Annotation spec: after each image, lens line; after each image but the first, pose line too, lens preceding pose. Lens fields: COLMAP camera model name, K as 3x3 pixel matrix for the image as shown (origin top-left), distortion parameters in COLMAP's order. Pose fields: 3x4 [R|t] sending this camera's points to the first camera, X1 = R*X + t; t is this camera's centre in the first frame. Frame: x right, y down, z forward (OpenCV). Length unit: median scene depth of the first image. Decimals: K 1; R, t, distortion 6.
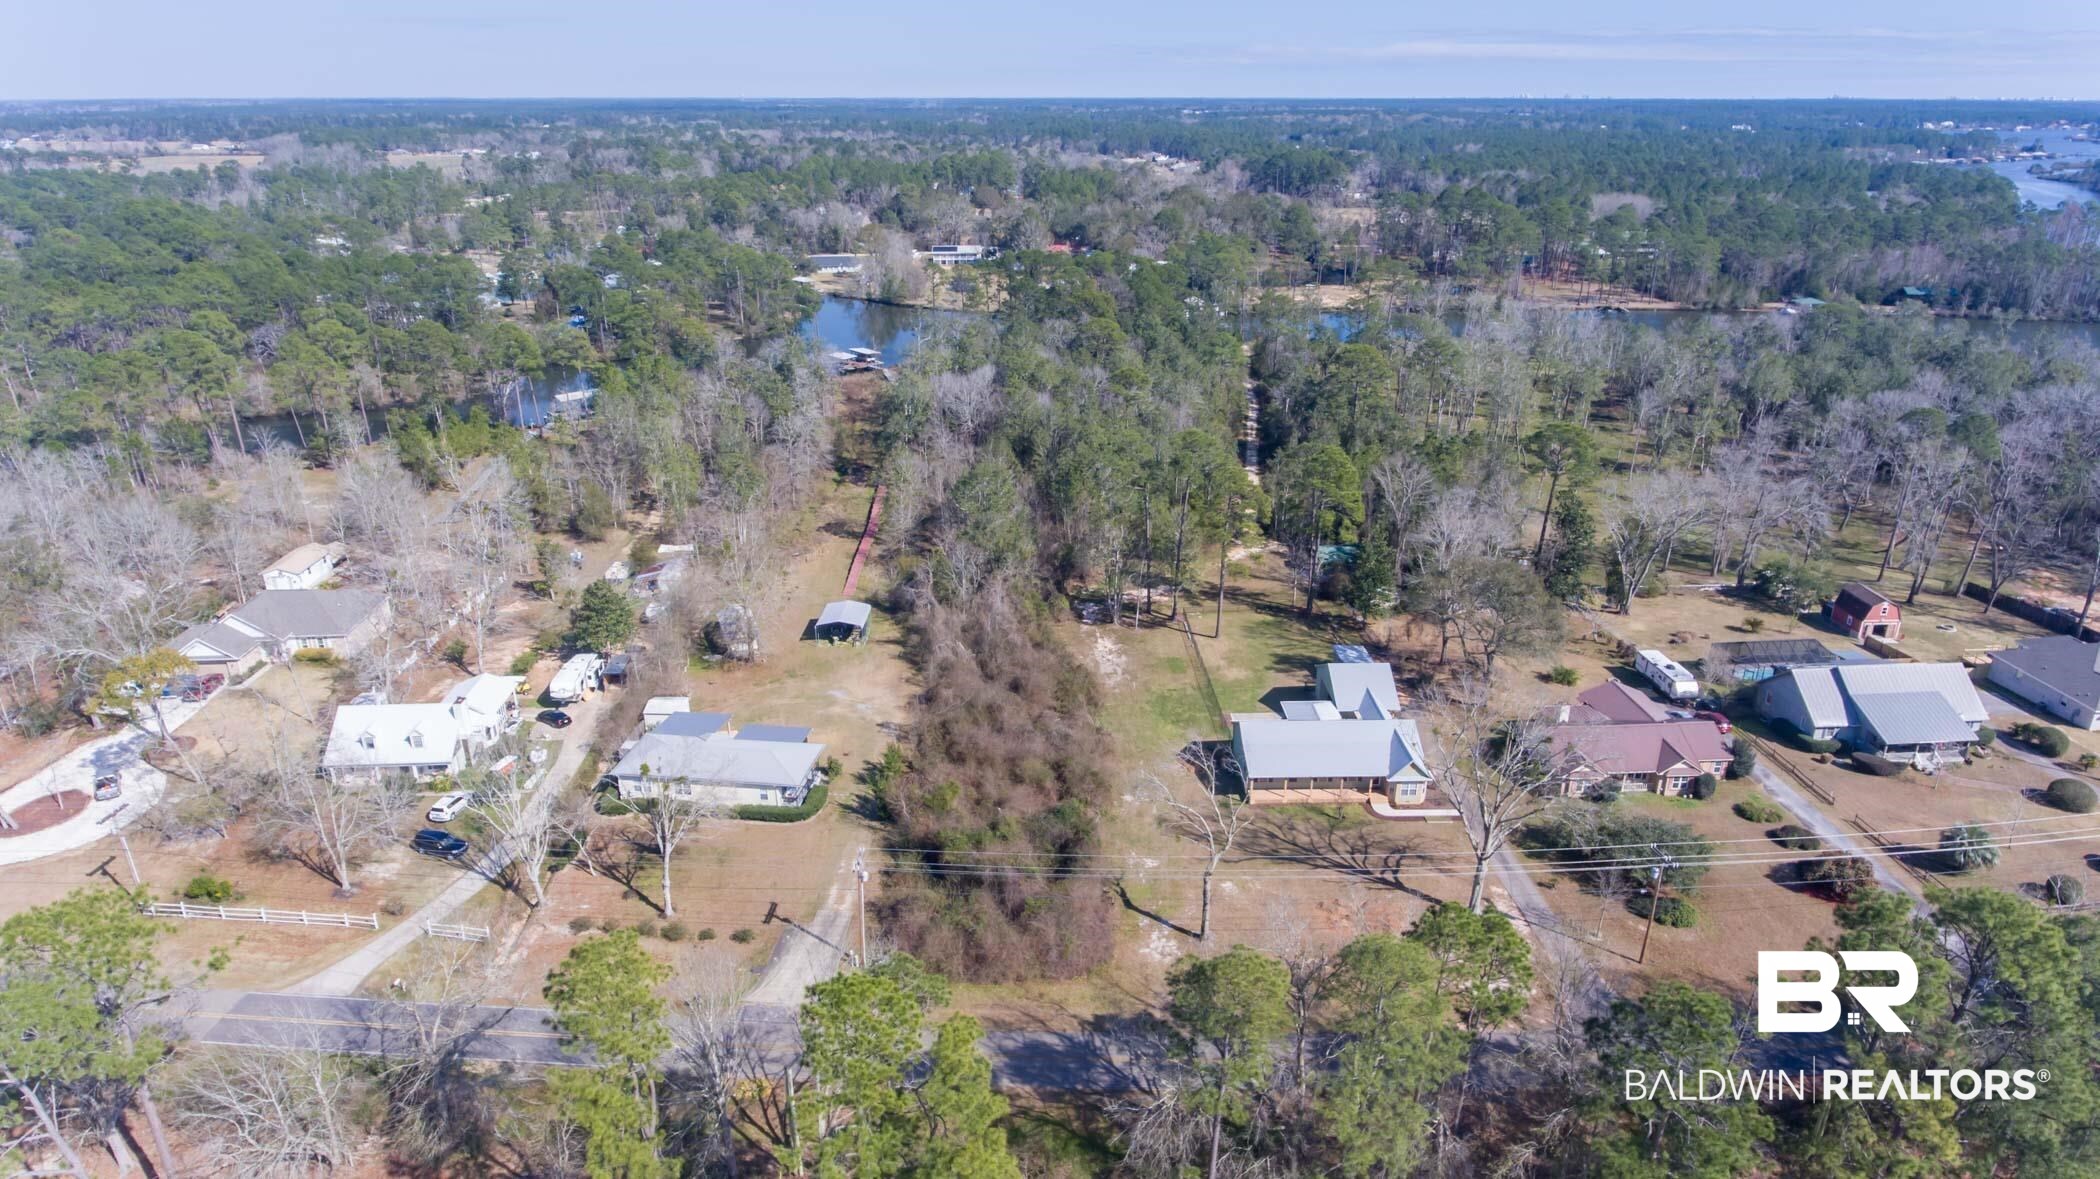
lens RADIAL K [[1256.0, 0, 1044.9], [0, 1256.0, 589.4], [0, 0, 1]] dist [-0.002331, 0.002391]
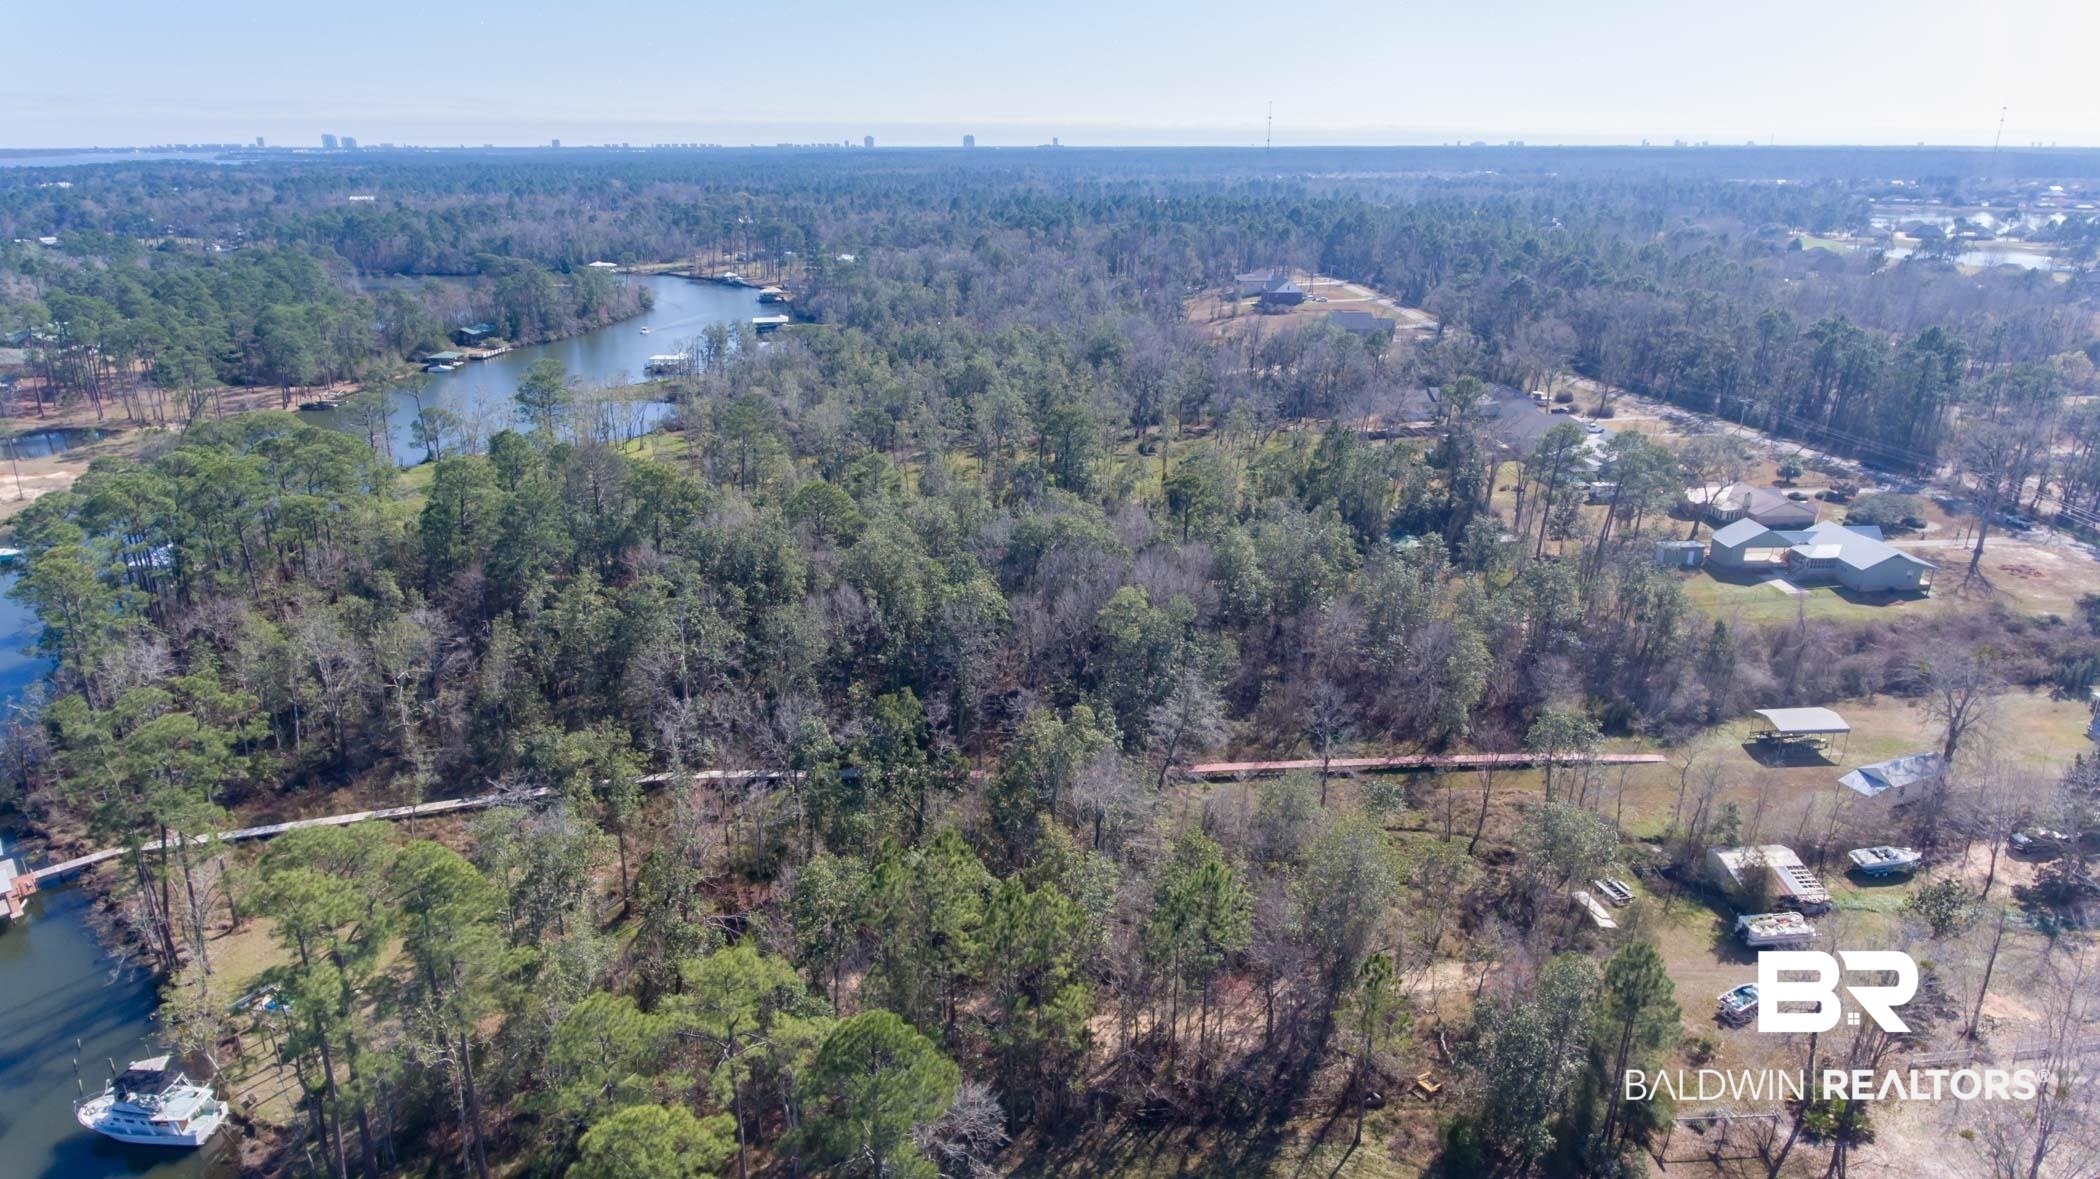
lens RADIAL K [[1265.7, 0, 1054.8], [0, 1265.7, 596.5], [0, 0, 1]] dist [0.000683, -0.001164]
pose [[-0.022205, -0.336935, 0.941266, -0.980242], [0.367030, 0.873009, 0.321160, -0.547436], [-0.929944, 0.352604, 0.104280, 1.399420]]
